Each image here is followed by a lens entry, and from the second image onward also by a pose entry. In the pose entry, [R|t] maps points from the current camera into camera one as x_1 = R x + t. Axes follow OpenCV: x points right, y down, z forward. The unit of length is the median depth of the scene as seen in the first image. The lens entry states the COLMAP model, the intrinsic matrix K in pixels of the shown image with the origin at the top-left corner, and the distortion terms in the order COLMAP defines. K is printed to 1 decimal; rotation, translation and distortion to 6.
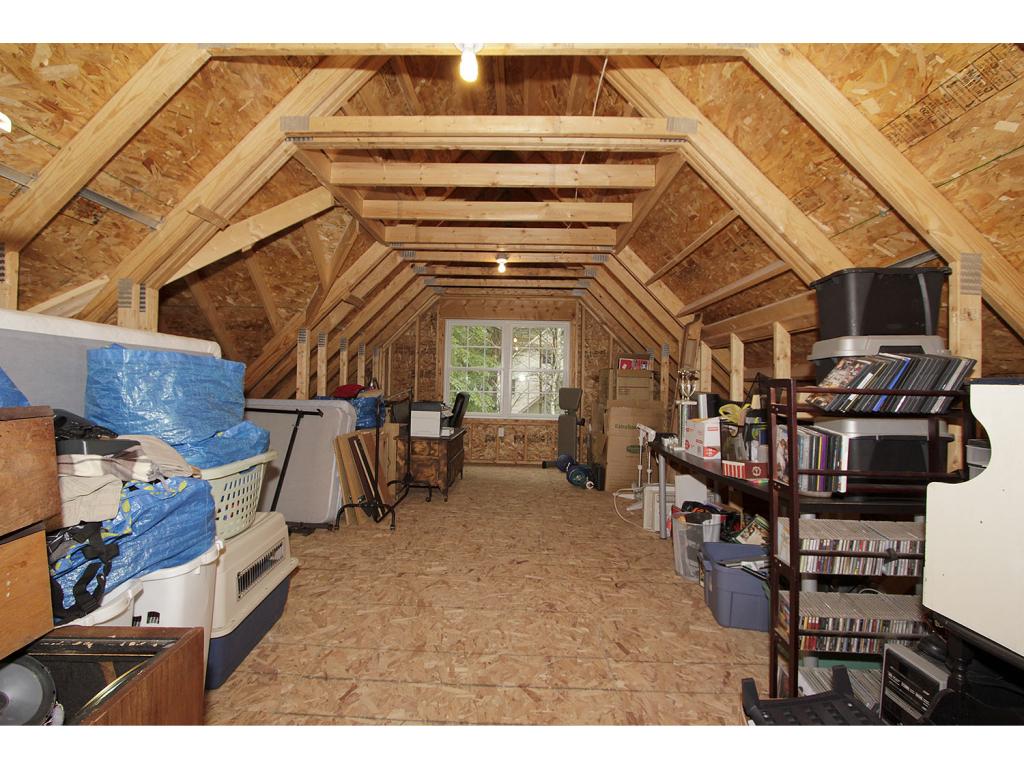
lens RADIAL K [[469.0, 0, 504.4], [0, 469.0, 382.3], [0, 0, 1]] dist [-0.016149, 0.000228]
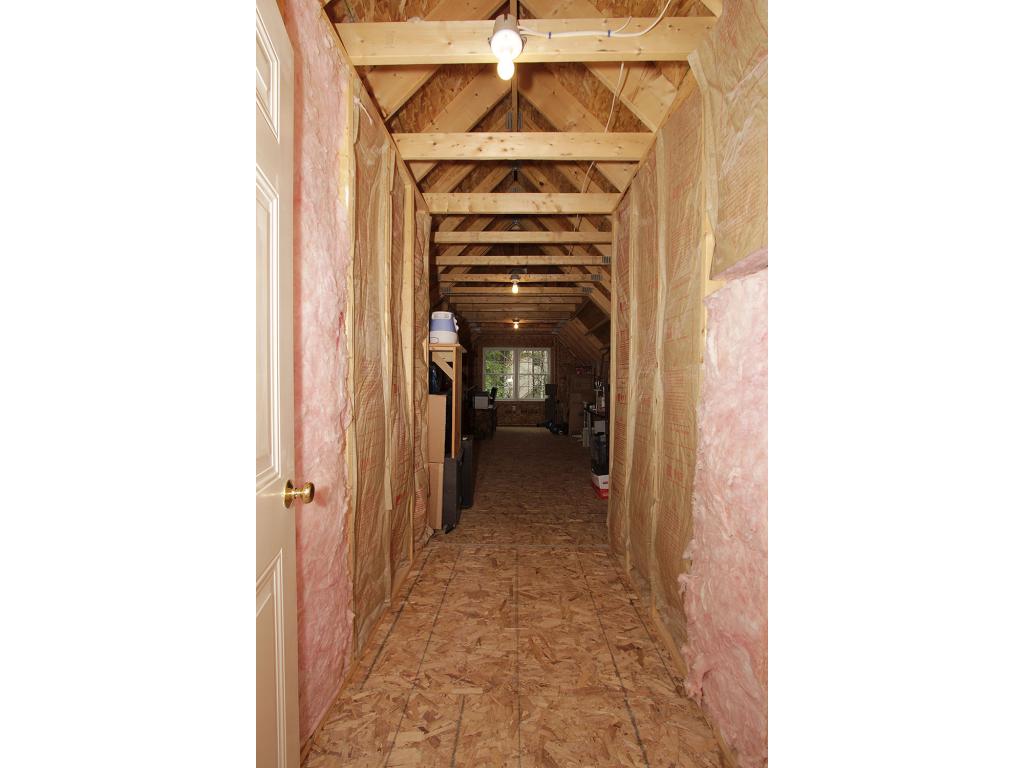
lens RADIAL K [[469.0, 0, 504.4], [0, 469.0, 382.3], [0, 0, 1]] dist [-0.016149, 0.000228]
pose [[0.999563, -0.016820, 0.024313, -0.094223], [0.016391, 0.999708, 0.017728, -0.030057], [-0.024604, -0.017322, 0.999547, -0.898240]]
